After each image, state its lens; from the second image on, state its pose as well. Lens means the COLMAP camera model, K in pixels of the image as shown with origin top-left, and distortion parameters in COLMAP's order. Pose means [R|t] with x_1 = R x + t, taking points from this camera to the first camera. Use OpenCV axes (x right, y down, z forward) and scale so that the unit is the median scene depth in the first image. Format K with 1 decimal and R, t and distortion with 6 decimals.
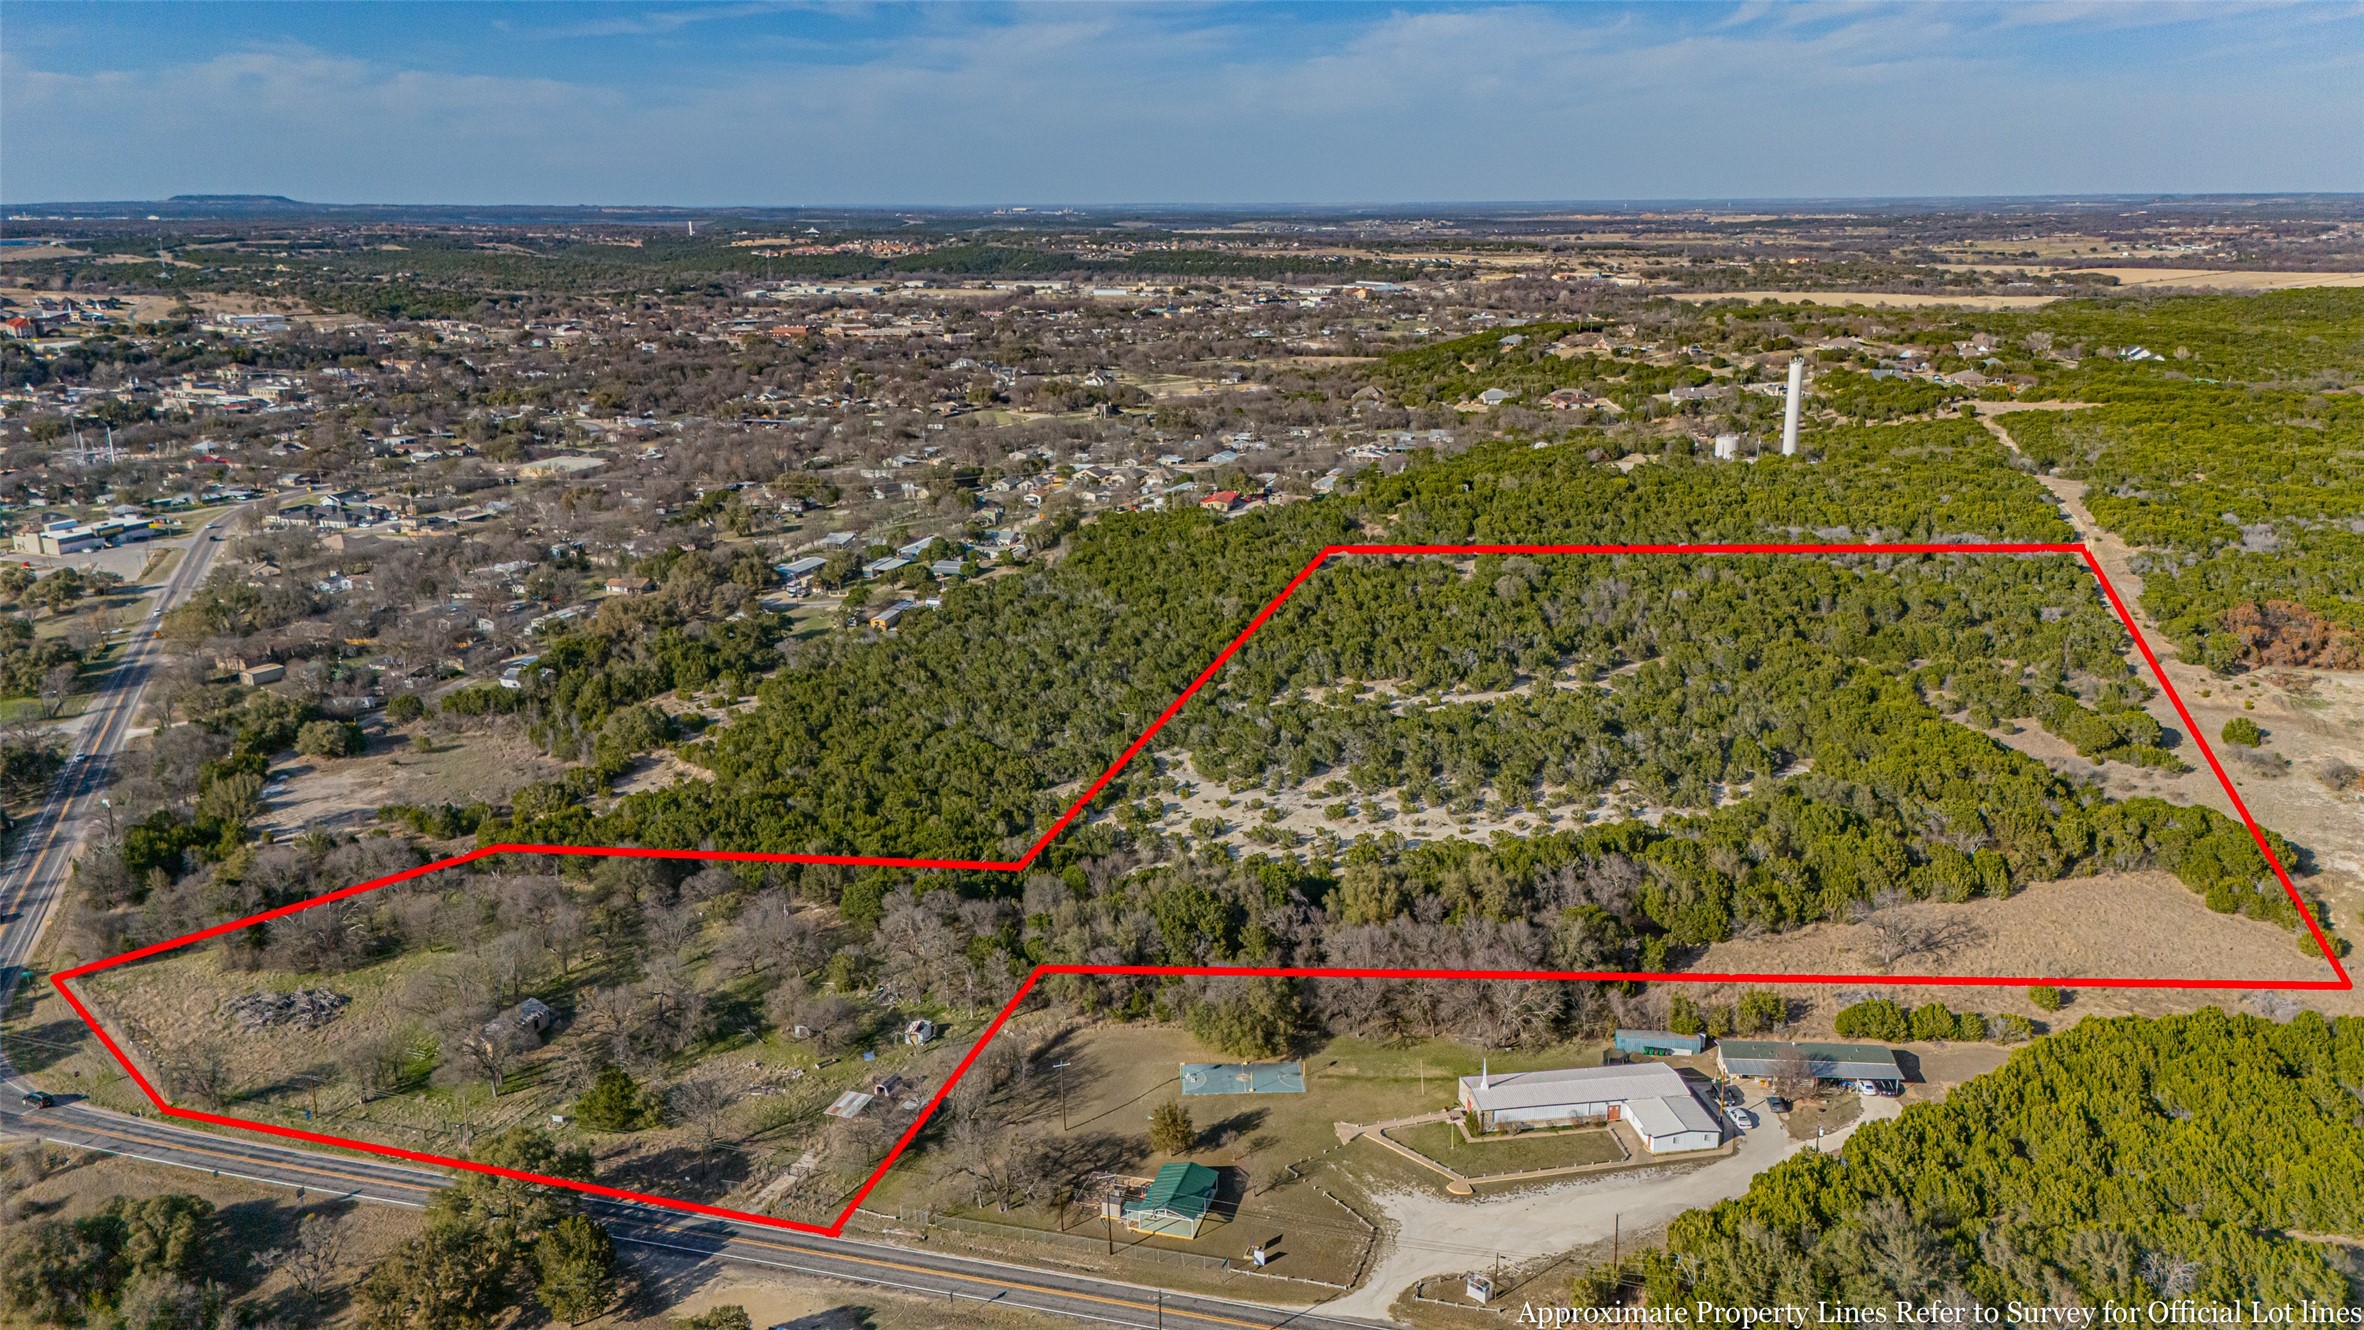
lens RADIAL K [[1730.6, 0, 1182.0], [0, 1730.6, 665.0], [0, 0, 1]] dist [0.077266, -0.080562]
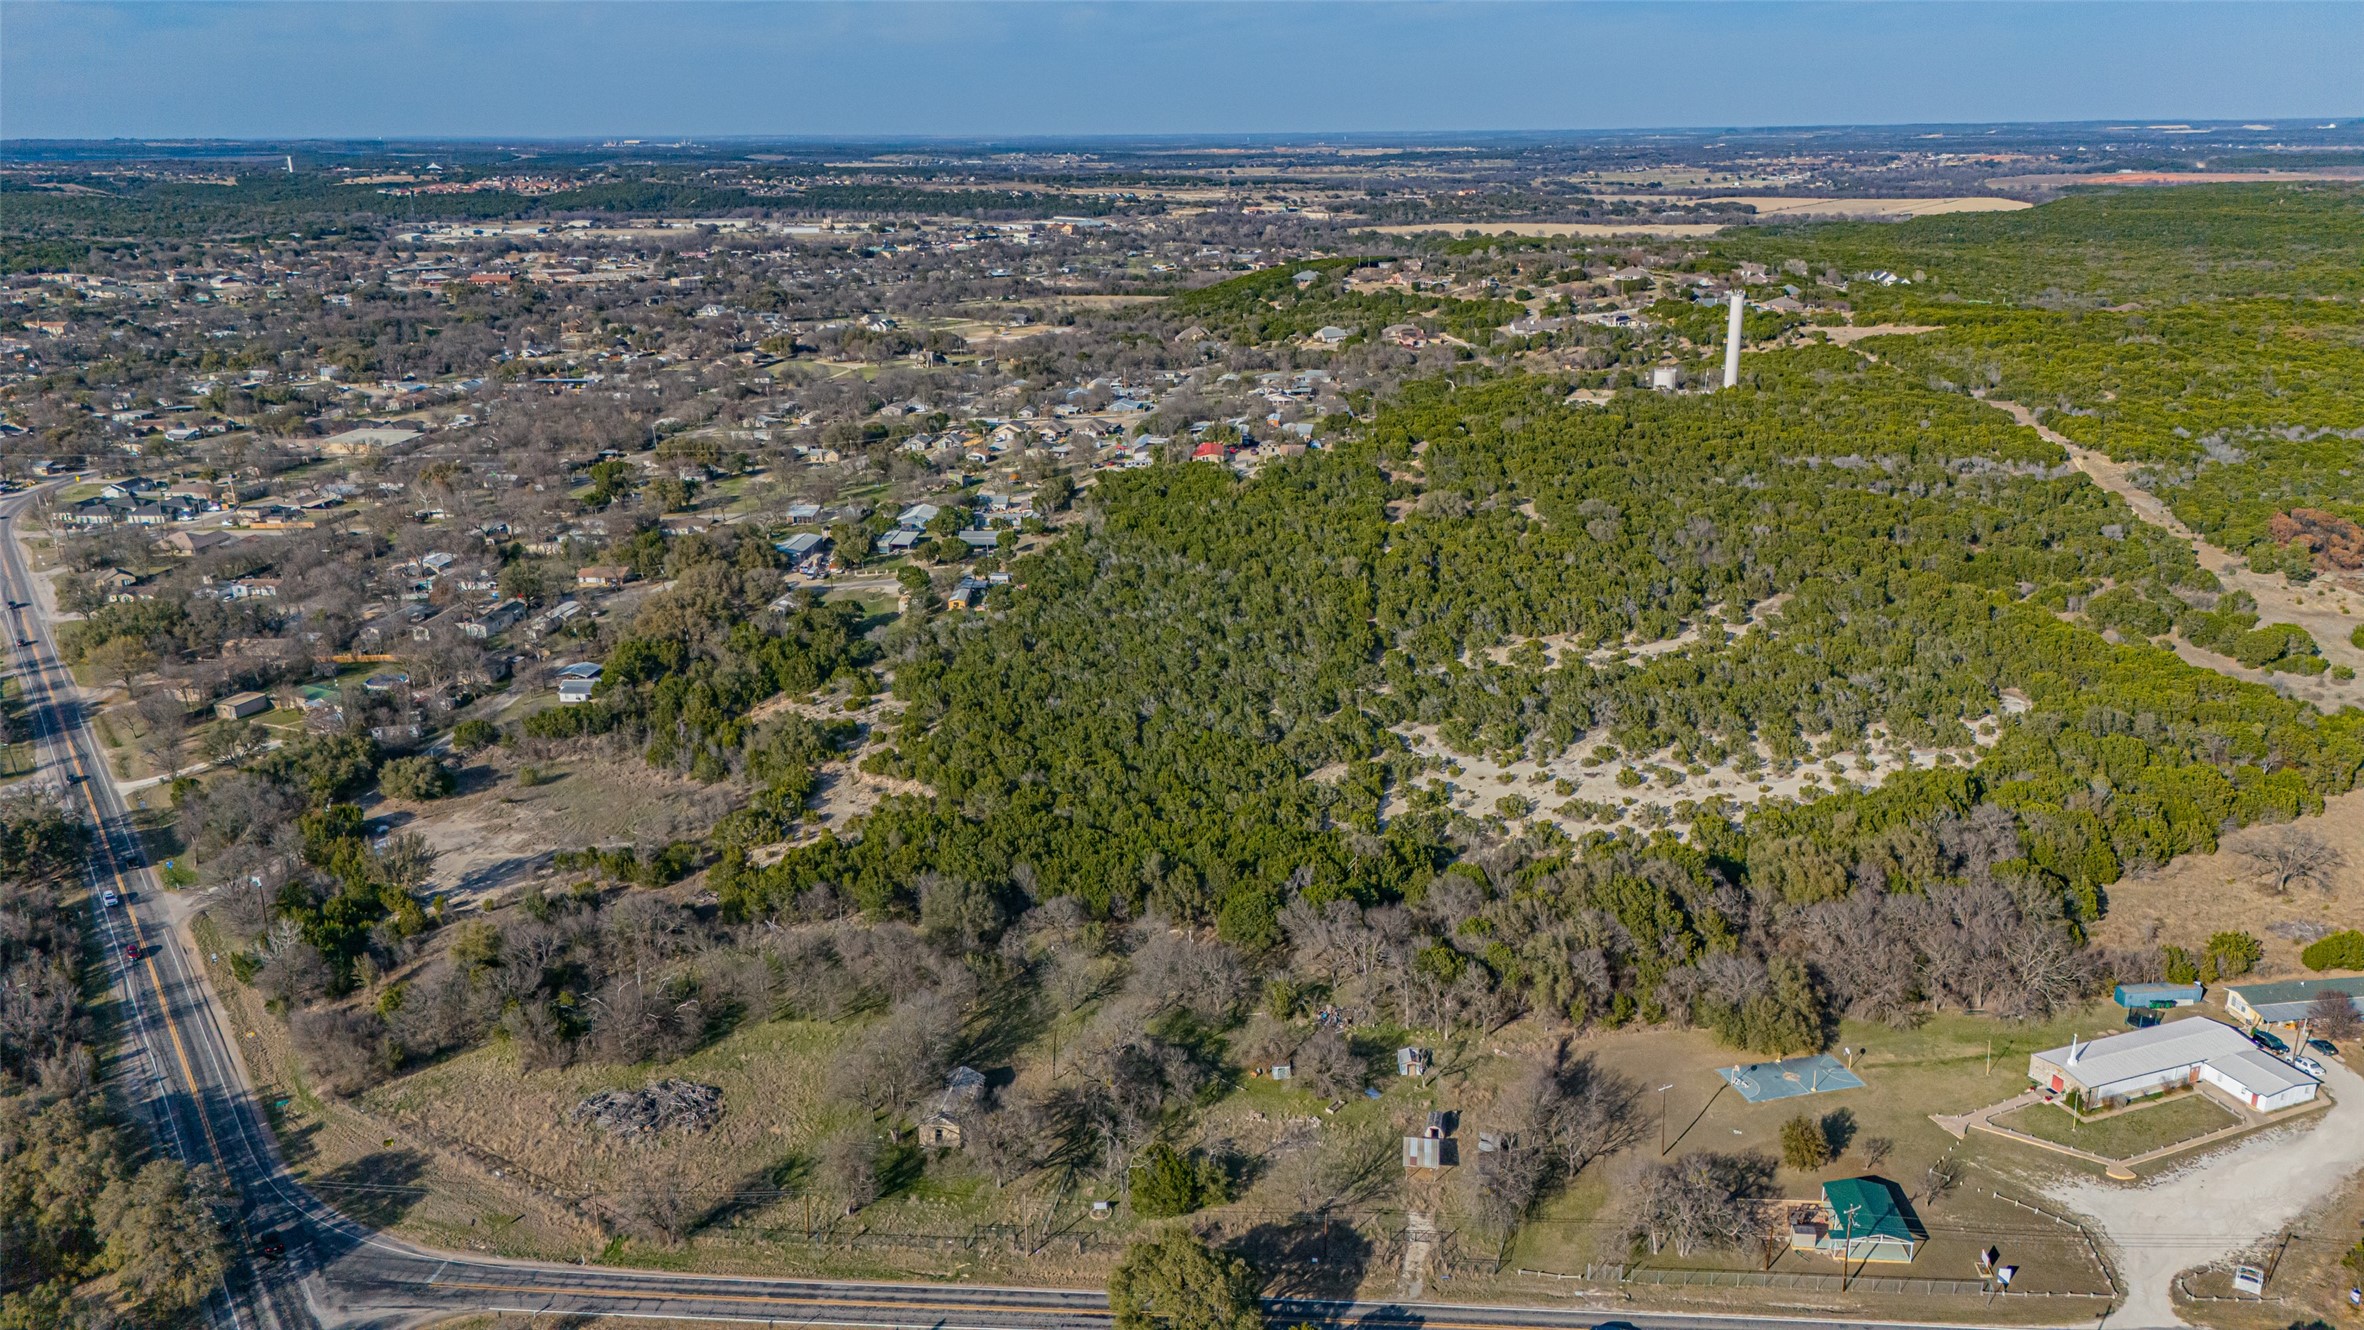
lens RADIAL K [[1730.6, 0, 1182.0], [0, 1730.6, 665.0], [0, 0, 1]] dist [0.077266, -0.080562]
pose [[0.978081, -0.064097, 0.198112, -0.248604], [0.057053, 0.997526, 0.041069, -0.023383], [-0.200254, -0.028866, 0.979319, 0.076347]]
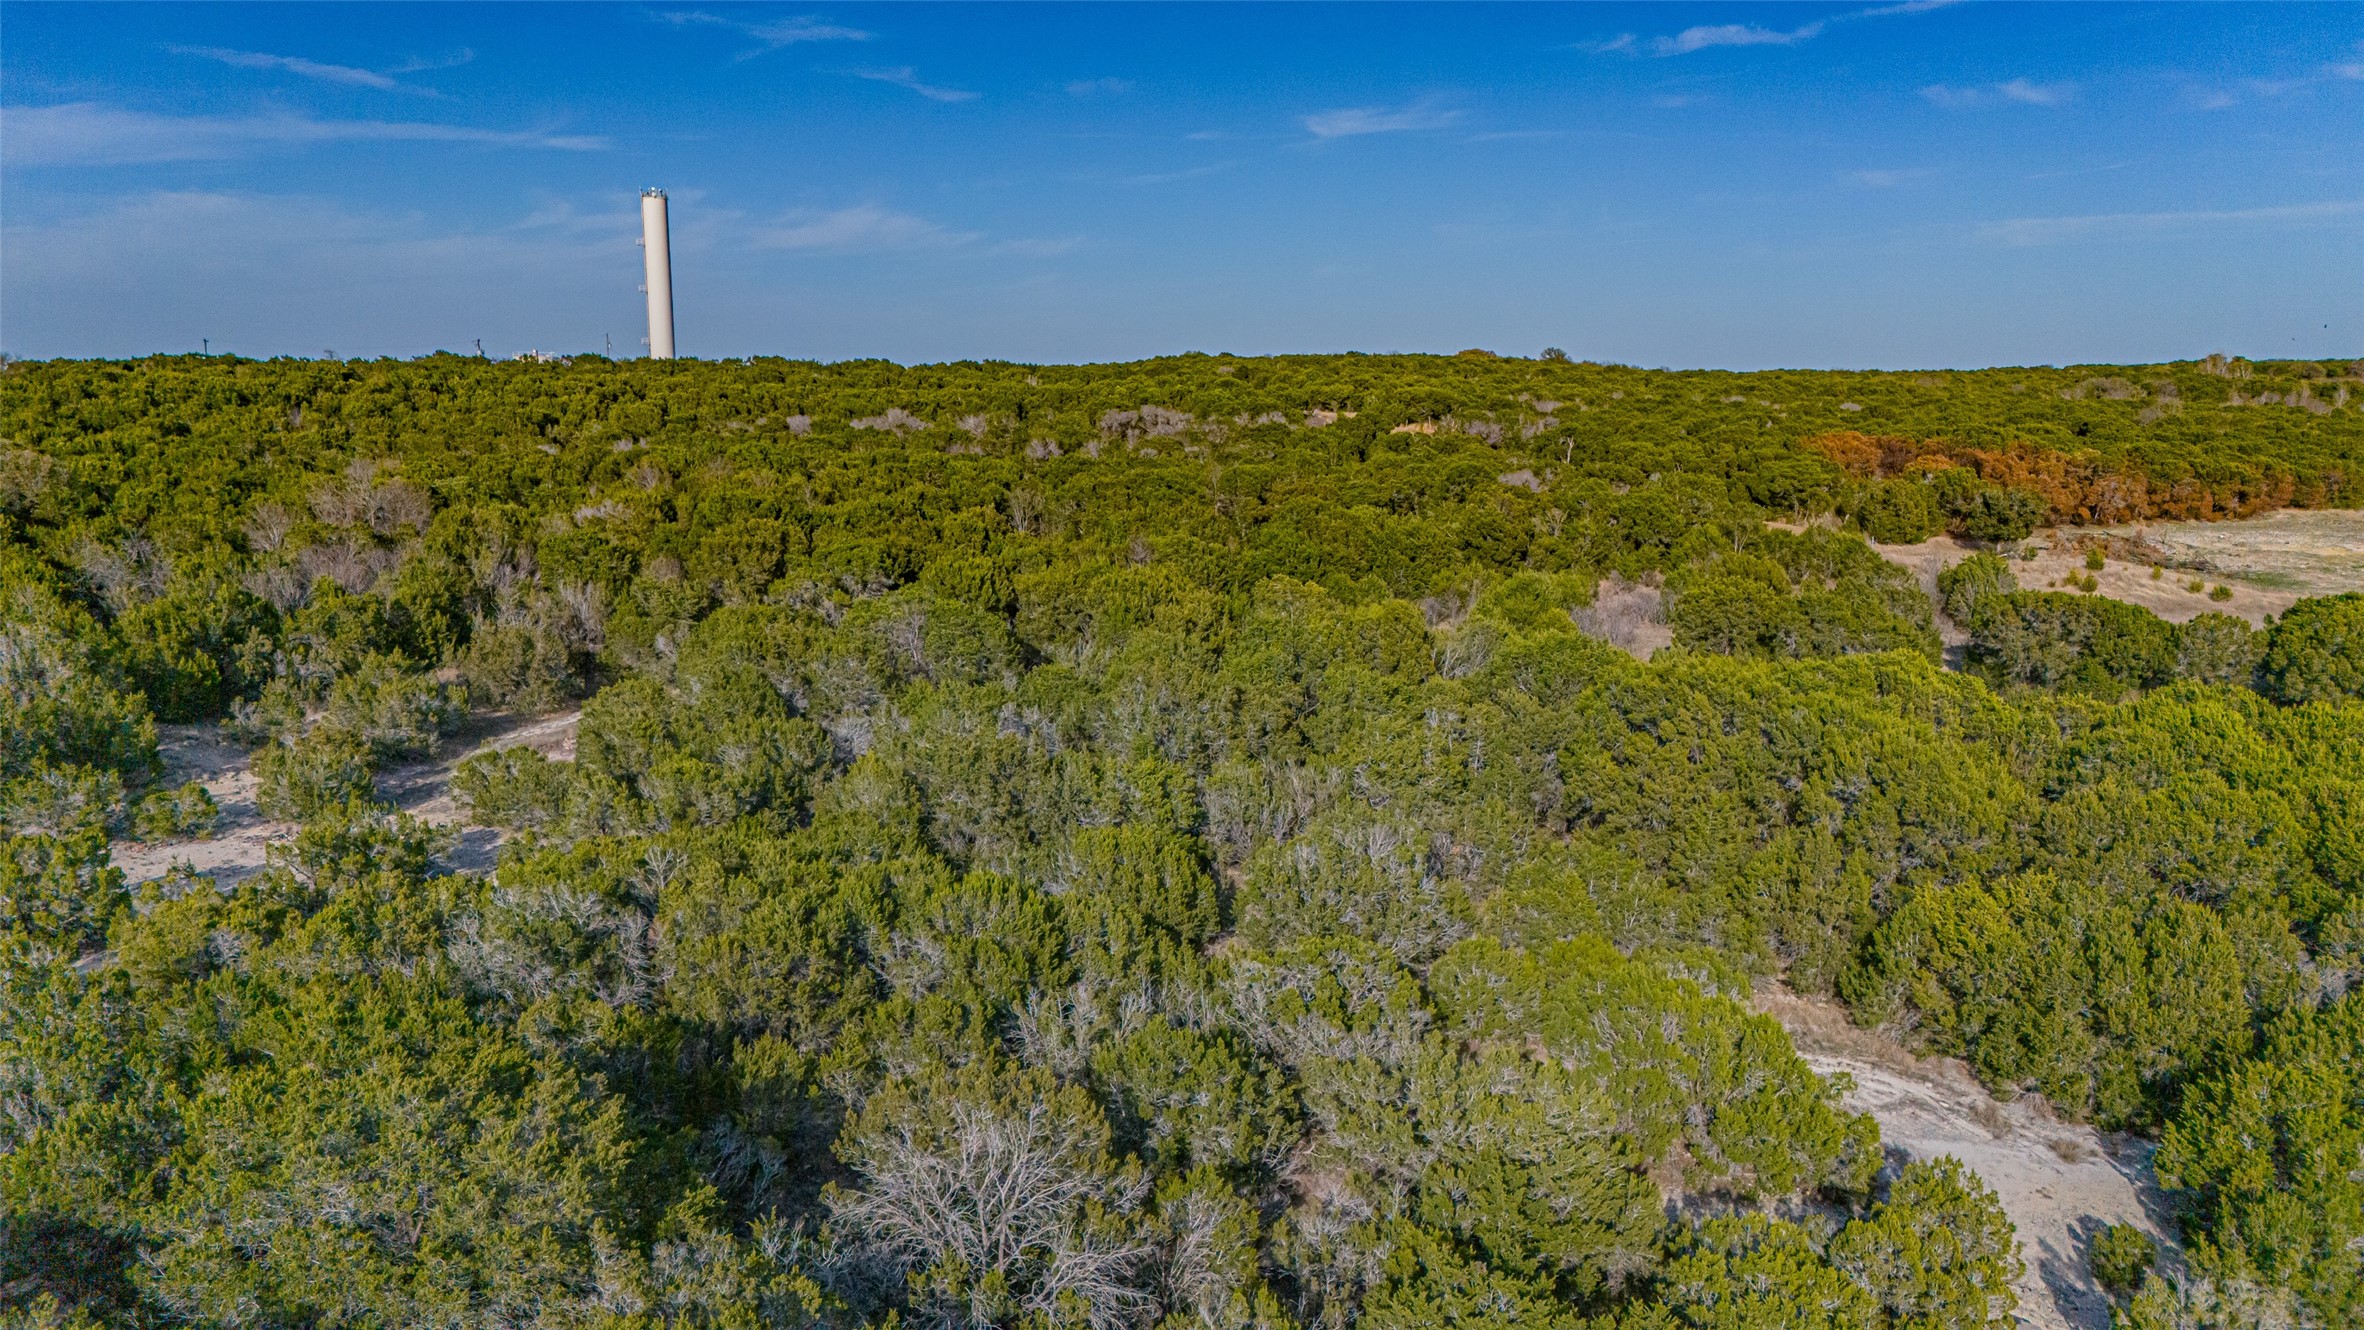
lens RADIAL K [[1730.6, 0, 1182.0], [0, 1730.6, 665.0], [0, 0, 1]] dist [0.077266, -0.080562]
pose [[0.754235, -0.106054, 0.647983, 0.161750], [0.168594, 0.985064, -0.035015, 0.013334], [-0.634591, 0.135655, 0.760849, 0.709645]]
